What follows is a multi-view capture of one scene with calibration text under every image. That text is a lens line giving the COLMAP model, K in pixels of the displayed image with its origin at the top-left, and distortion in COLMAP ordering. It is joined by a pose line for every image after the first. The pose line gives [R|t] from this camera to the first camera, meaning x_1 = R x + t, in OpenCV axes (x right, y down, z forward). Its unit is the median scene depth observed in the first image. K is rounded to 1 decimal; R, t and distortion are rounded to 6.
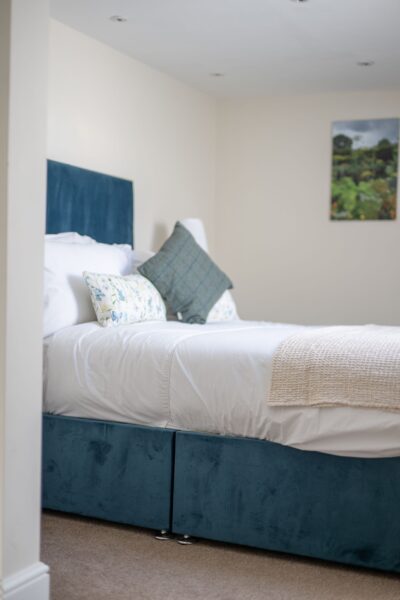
lens RADIAL K [[831.9, 0, 197.4], [0, 831.9, 301.4], [0, 0, 1]] dist [-0.031733, 0.105381]
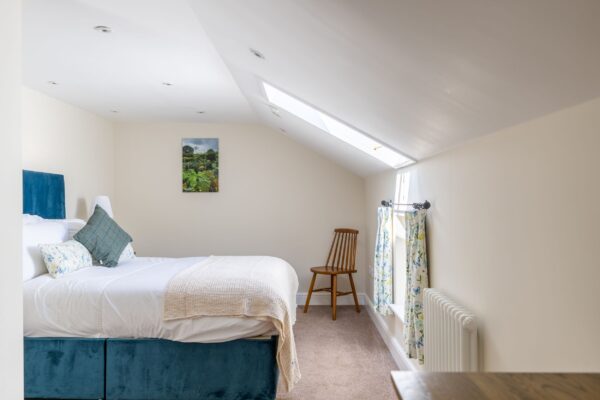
lens RADIAL K [[448.7, 0, 300.0], [0, 448.7, 200.0], [0, 0, 1]] dist [-0.006217, 0.000886]
pose [[0.905973, -0.026893, 0.422481, -0.040518], [0.037764, 0.999136, -0.017381, -0.086602], [-0.421648, 0.031701, 0.906205, -0.012242]]
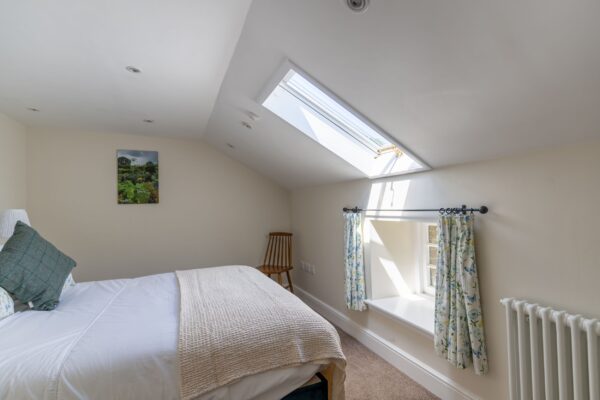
lens RADIAL K [[284.9, 0, 300.0], [0, 284.9, 200.0], [0, 0, 1]] dist [-0.001245, 0.000094]
pose [[0.653845, -0.021022, 0.756337, -0.080939], [0.062963, 0.997659, -0.026702, -0.105214], [-0.754004, 0.065081, 0.653637, 0.487179]]
